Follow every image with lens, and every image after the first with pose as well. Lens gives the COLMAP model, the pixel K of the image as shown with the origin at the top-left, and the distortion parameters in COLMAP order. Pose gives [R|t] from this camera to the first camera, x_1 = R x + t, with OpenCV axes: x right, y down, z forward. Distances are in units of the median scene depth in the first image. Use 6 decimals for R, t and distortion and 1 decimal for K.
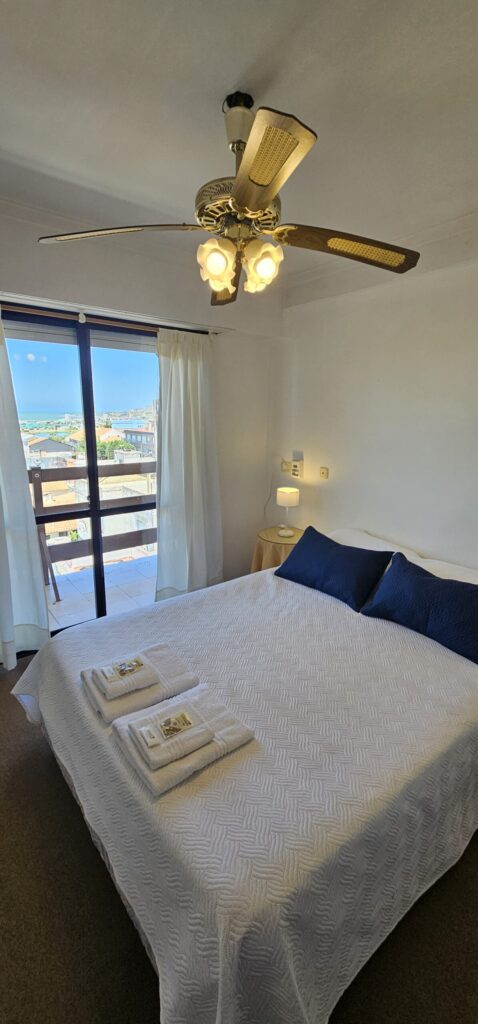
lens RADIAL K [[414.3, 0, 248.7], [0, 414.3, 490.7], [0, 0, 1]] dist [-0.019971, 0.000201]
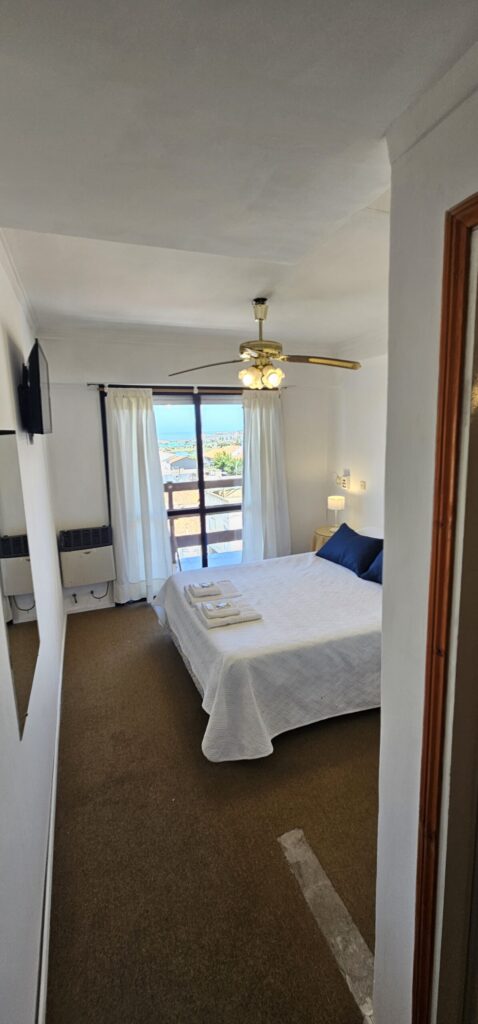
lens RADIAL K [[411.1, 0, 262.3], [0, 411.1, 487.2], [0, 0, 1]] dist [-0.079010, 0.000032]
pose [[0.965181, 0.001702, -0.261578, 0.332825], [-0.013108, 0.999037, -0.041865, 0.035822], [0.261255, 0.043836, 0.964274, -0.574569]]
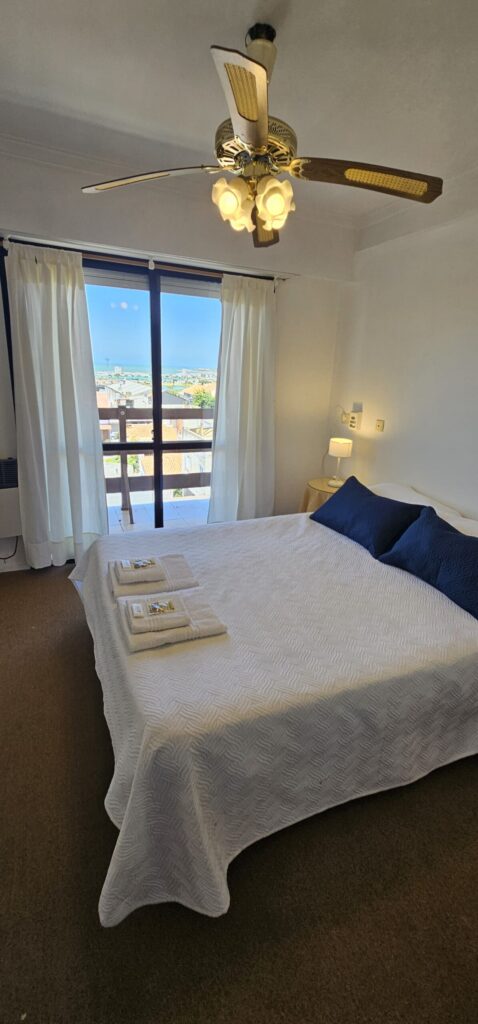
lens RADIAL K [[414.3, 0, 248.7], [0, 414.3, 490.7], [0, 0, 1]] dist [-0.019971, 0.000201]
pose [[0.967132, 0.101875, -0.232976, 0.194113], [-0.079154, 0.991328, 0.104897, 0.048436], [0.241642, -0.083008, 0.966809, -0.052482]]
